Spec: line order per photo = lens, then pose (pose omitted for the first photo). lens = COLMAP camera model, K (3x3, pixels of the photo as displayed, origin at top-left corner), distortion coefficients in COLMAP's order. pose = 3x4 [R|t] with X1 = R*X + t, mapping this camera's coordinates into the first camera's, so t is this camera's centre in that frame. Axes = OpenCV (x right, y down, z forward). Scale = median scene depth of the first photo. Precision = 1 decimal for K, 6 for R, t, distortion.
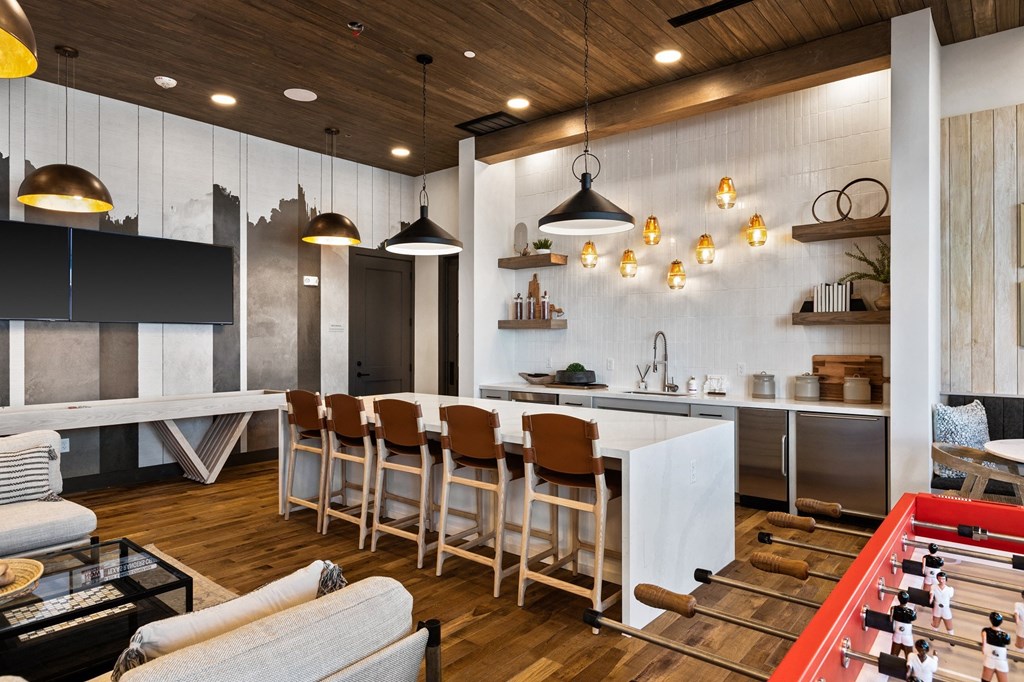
lens RADIAL K [[611.2, 0, 512.0], [0, 611.2, 341.0], [0, 0, 1]] dist [-0.003879, -0.001179]
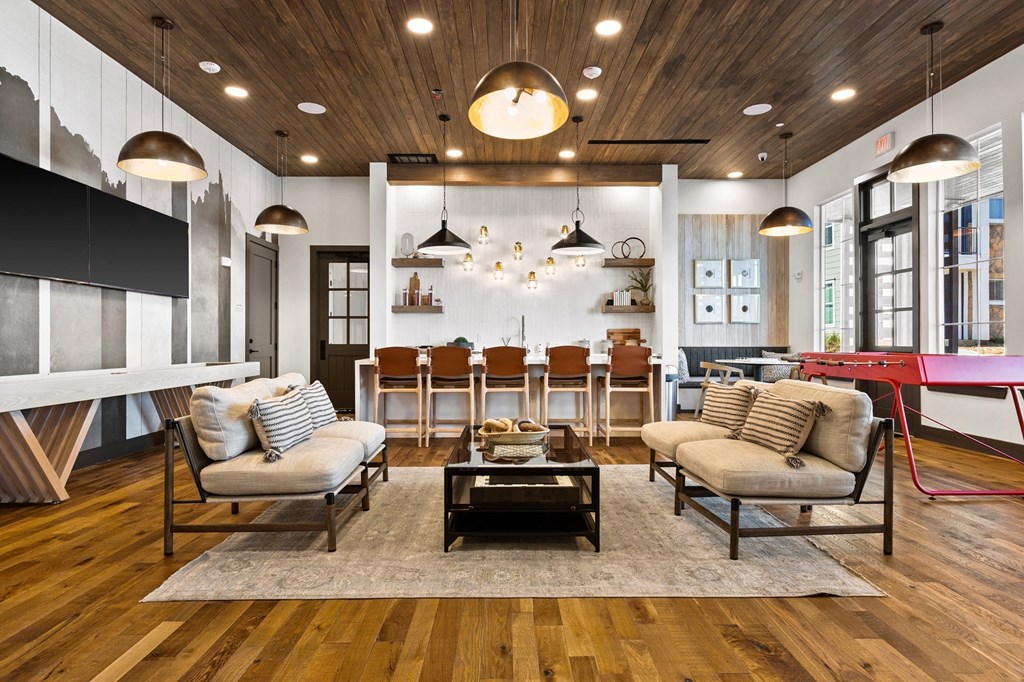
lens RADIAL K [[558.0, 0, 512.0], [0, 558.0, 341.0], [0, 0, 1]] dist [0.000524, 0.000380]
pose [[0.759476, -0.001349, 0.650534, -0.726450], [0.004571, 0.999984, -0.003264, 0.055917], [-0.650519, 0.005452, 0.759470, -0.080093]]
